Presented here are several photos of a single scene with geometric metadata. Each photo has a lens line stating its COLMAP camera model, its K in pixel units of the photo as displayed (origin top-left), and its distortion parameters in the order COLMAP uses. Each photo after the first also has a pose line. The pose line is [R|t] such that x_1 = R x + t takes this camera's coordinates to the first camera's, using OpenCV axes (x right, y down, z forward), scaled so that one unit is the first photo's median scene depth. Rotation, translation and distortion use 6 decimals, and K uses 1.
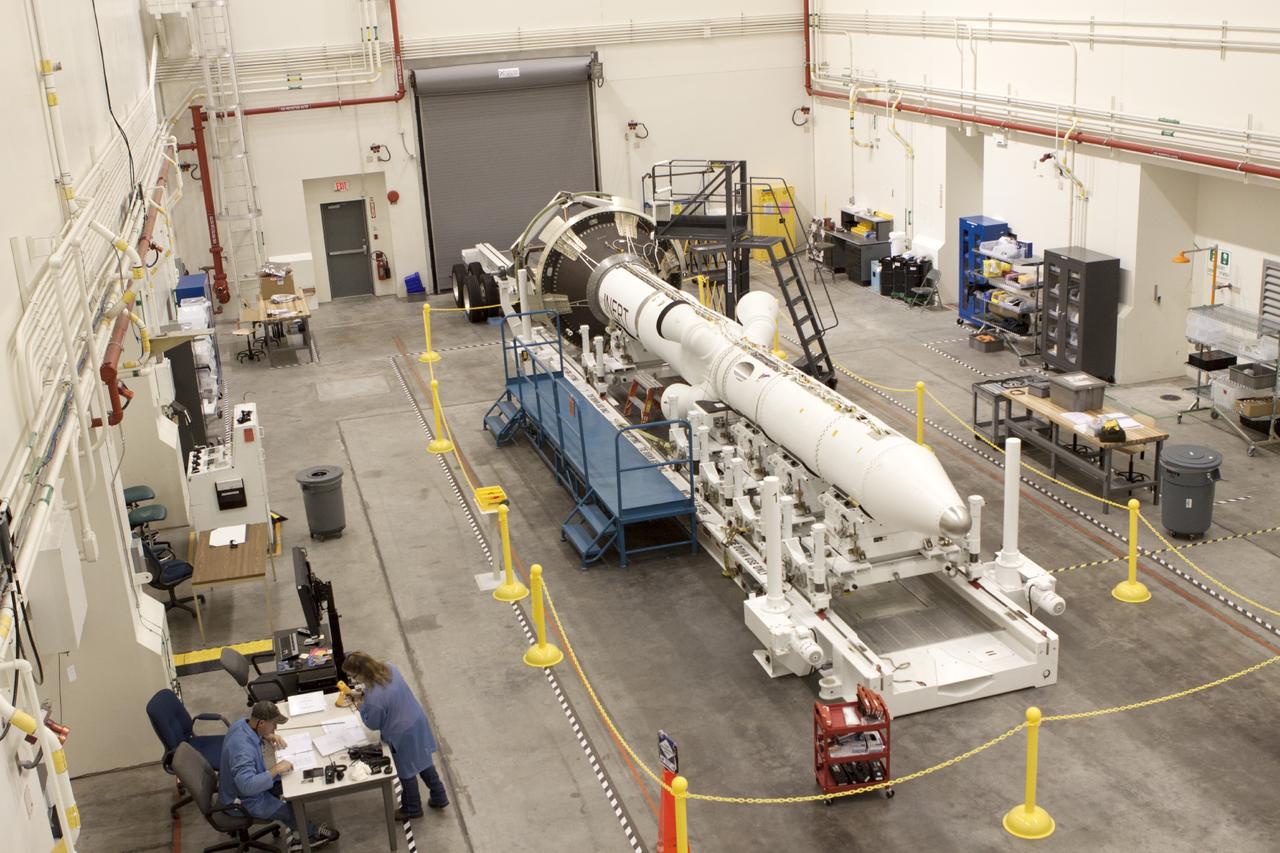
lens RADIAL K [[1441.8, 0, 640.0], [0, 1441.8, 426.5], [0, 0, 1]] dist [-0.087675, 0.010682]
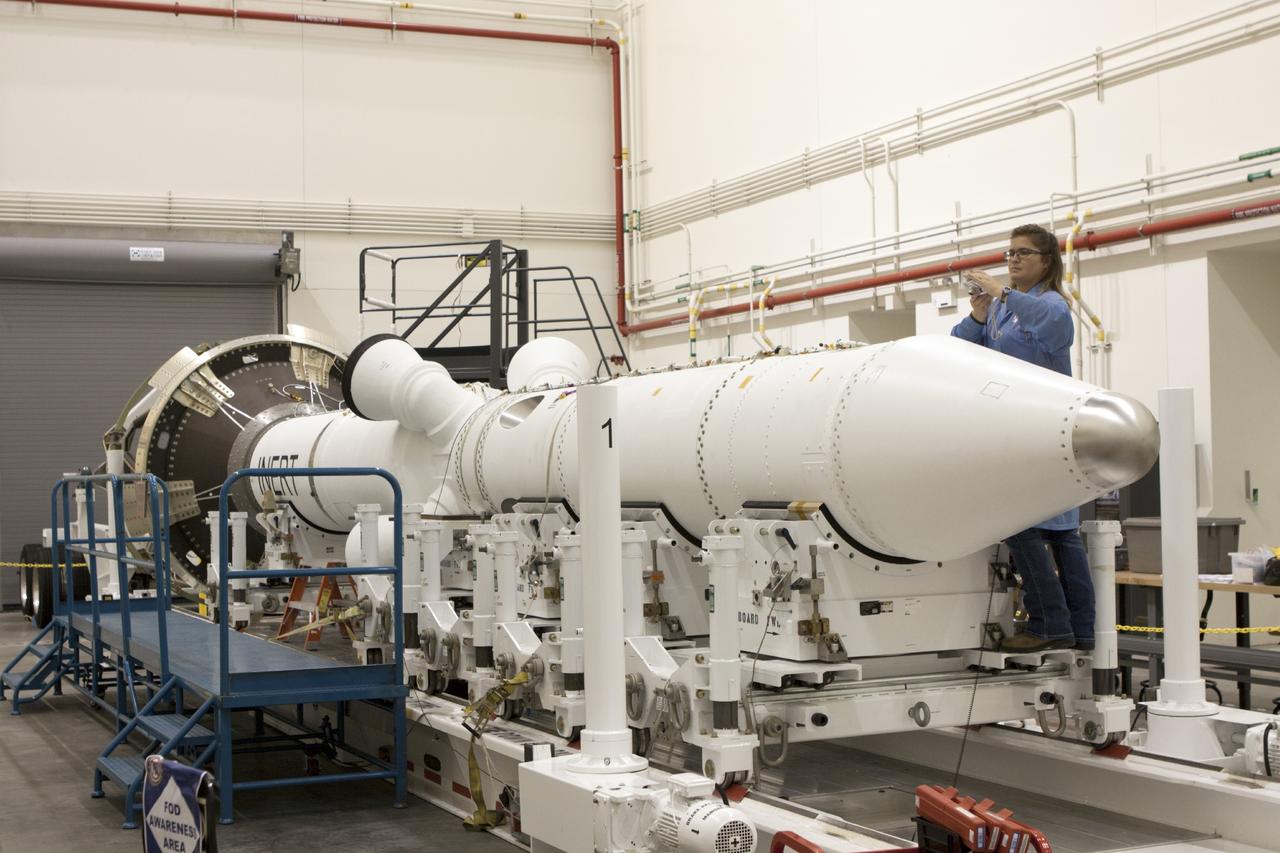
lens RADIAL K [[1831.7, 0, 640.0], [0, 1831.7, 426.5], [0, 0, 1]] dist [-0.069229, -0.033562]
pose [[0.990404, 0.038564, 0.132713, 0.024088], [0.009168, 0.939831, -0.341518, 0.125387], [-0.137899, 0.339458, 0.930458, 0.339536]]
